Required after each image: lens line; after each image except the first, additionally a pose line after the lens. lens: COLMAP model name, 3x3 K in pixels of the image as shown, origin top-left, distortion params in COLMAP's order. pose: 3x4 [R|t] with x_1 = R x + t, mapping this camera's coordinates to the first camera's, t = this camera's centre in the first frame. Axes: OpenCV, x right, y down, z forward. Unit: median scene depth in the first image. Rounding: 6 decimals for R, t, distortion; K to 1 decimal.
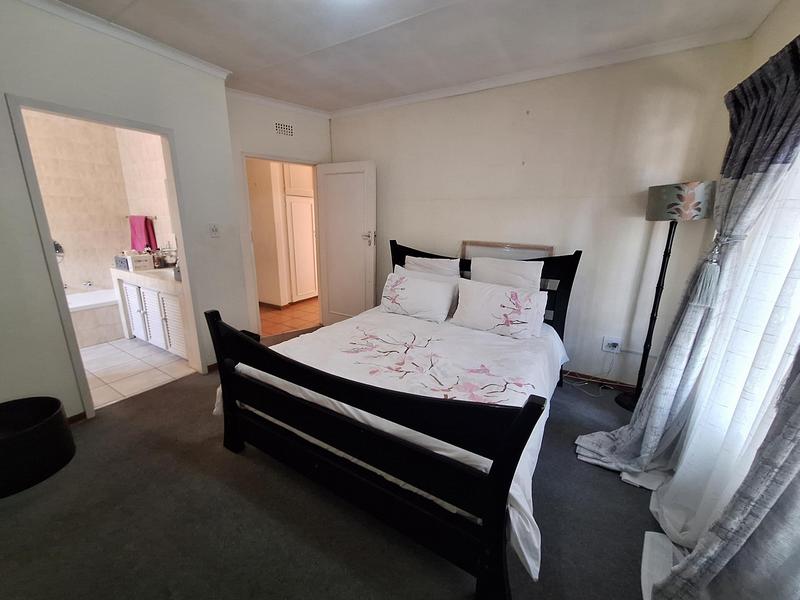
lens RADIAL K [[318.9, 0, 402.2], [0, 318.9, 296.4], [0, 0, 1]] dist [-0.000586, 0.001654]
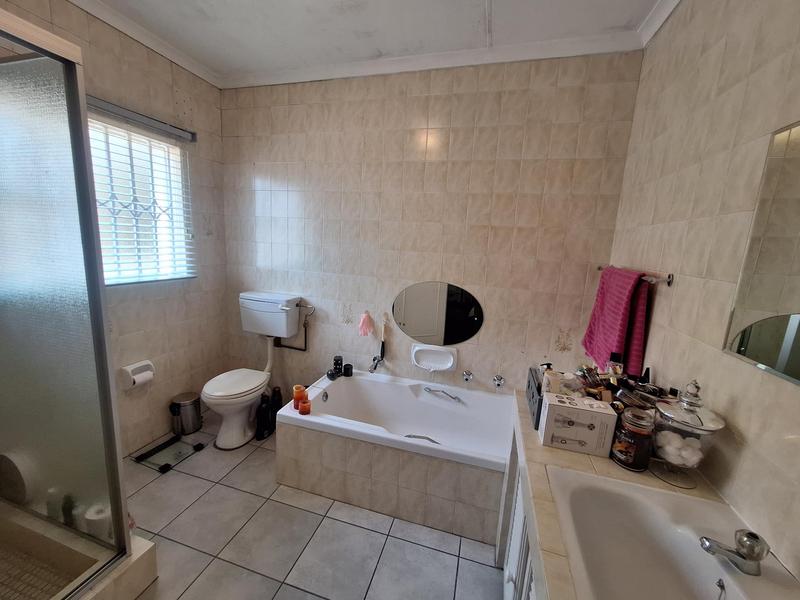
lens RADIAL K [[318.9, 0, 401.6], [0, 318.9, 296.7], [0, 0, 1]] dist [-0.000586, 0.001654]
pose [[0.265124, 0.167981, -0.949469, -0.531338], [-0.275201, 0.956931, 0.092456, -0.184986], [0.924107, 0.236783, 0.299934, 0.650358]]
